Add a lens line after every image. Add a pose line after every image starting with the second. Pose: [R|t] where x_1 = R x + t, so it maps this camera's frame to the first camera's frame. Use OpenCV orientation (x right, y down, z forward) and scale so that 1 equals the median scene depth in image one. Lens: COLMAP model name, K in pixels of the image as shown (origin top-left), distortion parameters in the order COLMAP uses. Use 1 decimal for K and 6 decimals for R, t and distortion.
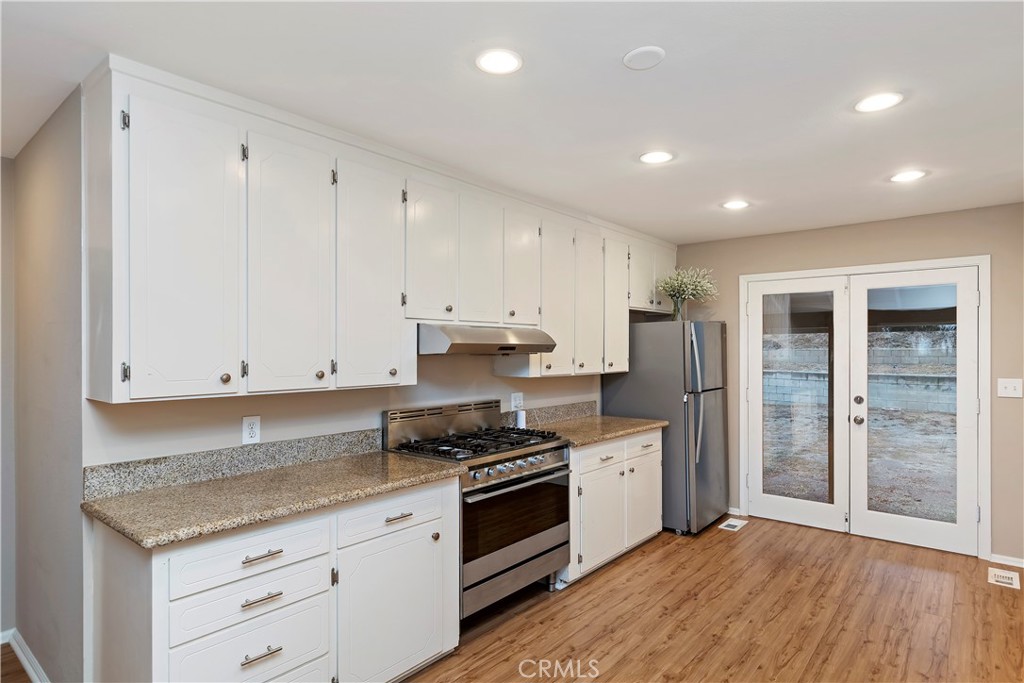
lens RADIAL K [[566.4, 0, 512.3], [0, 566.4, 349.3], [0, 0, 1]] dist [0.005208, -0.000762]
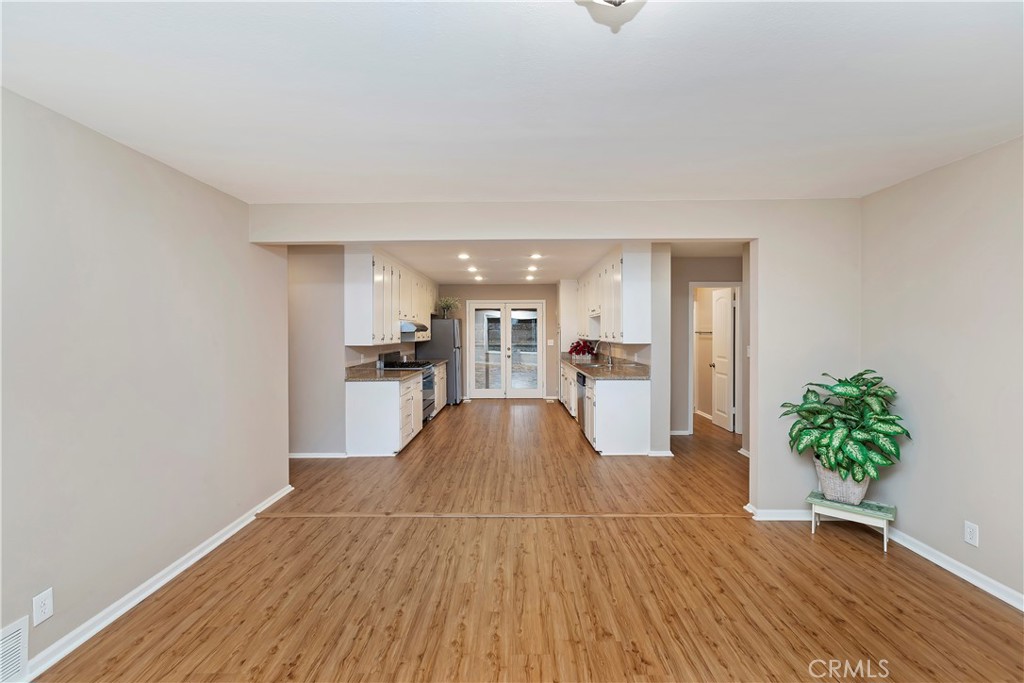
lens RADIAL K [[469.5, 0, 550.2], [0, 469.5, 330.8], [0, 0, 1]] dist [-0.000773, 0.000076]
pose [[0.726639, -0.001706, 0.687018, -1.098436], [0.004503, 0.999987, -0.002280, 0.010021], [-0.687005, 0.004750, 0.726637, -1.073203]]
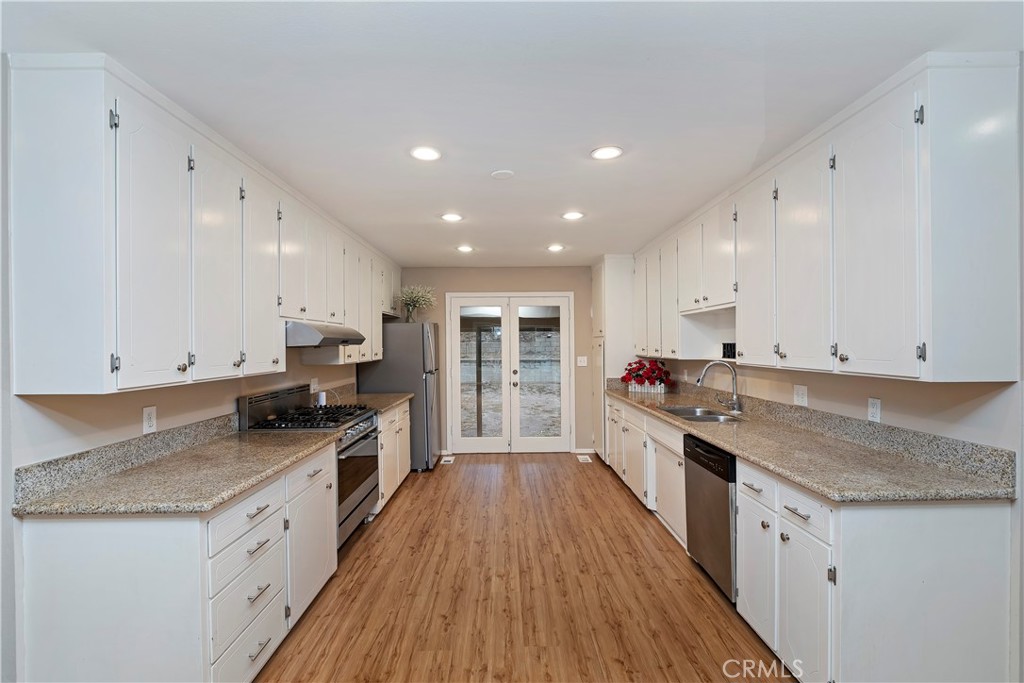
lens RADIAL K [[469.5, 0, 515.8], [0, 469.5, 346.3], [0, 0, 1]] dist [-0.000773, 0.000076]
pose [[0.758574, -0.010980, 0.651495, -0.400452], [0.009399, 0.999938, 0.005909, 0.006417], [-0.651519, 0.001641, 0.758630, -0.073814]]
